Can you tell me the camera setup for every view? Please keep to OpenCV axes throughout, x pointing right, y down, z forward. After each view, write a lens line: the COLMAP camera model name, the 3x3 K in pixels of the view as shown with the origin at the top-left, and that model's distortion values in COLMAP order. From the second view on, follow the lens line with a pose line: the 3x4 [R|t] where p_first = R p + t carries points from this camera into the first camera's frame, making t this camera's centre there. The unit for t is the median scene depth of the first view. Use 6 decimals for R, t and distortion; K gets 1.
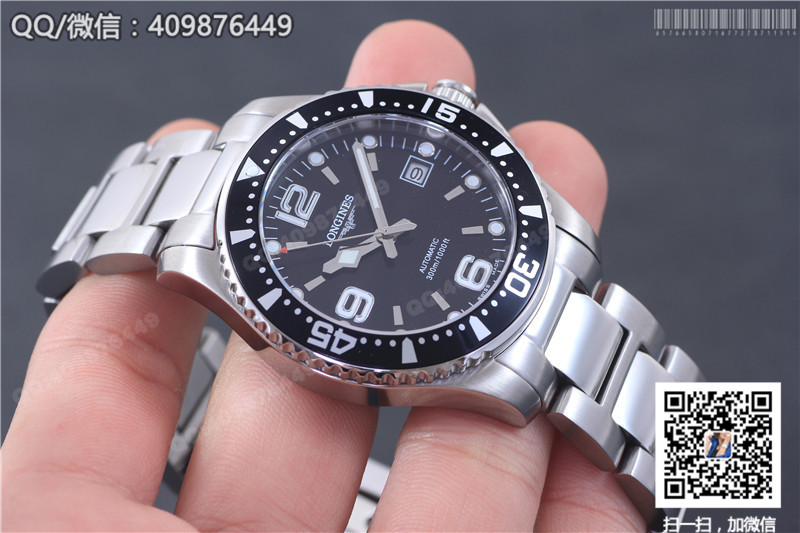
lens RADIAL K [[4049.5, 0, 400.0], [0, 4049.5, 266.5], [0, 0, 1]] dist [-0.223473, -0.702941]
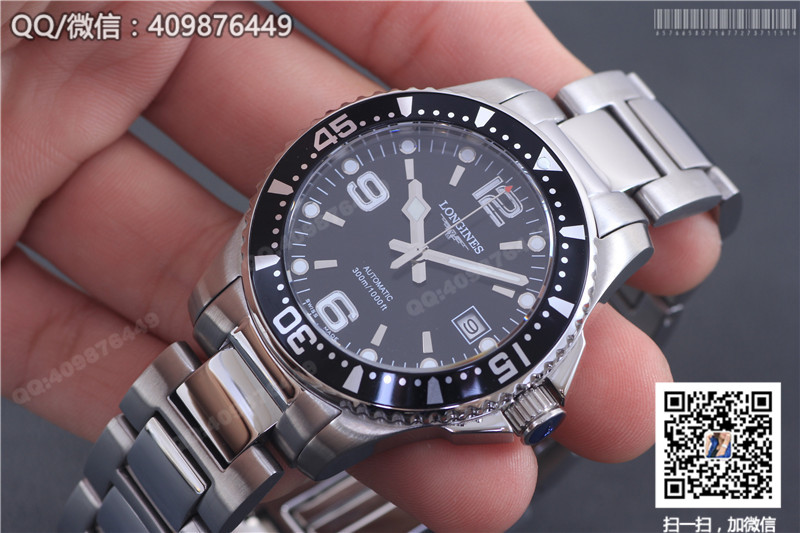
lens RADIAL K [[4049.5, 0, 400.0], [0, 4049.5, 266.5], [0, 0, 1]] dist [-0.223473, -0.702941]
pose [[-0.545927, 0.754812, -0.363624, 0.349522], [-0.734190, -0.221898, 0.641659, -0.619975], [0.403644, 0.617268, 0.675316, 0.358373]]
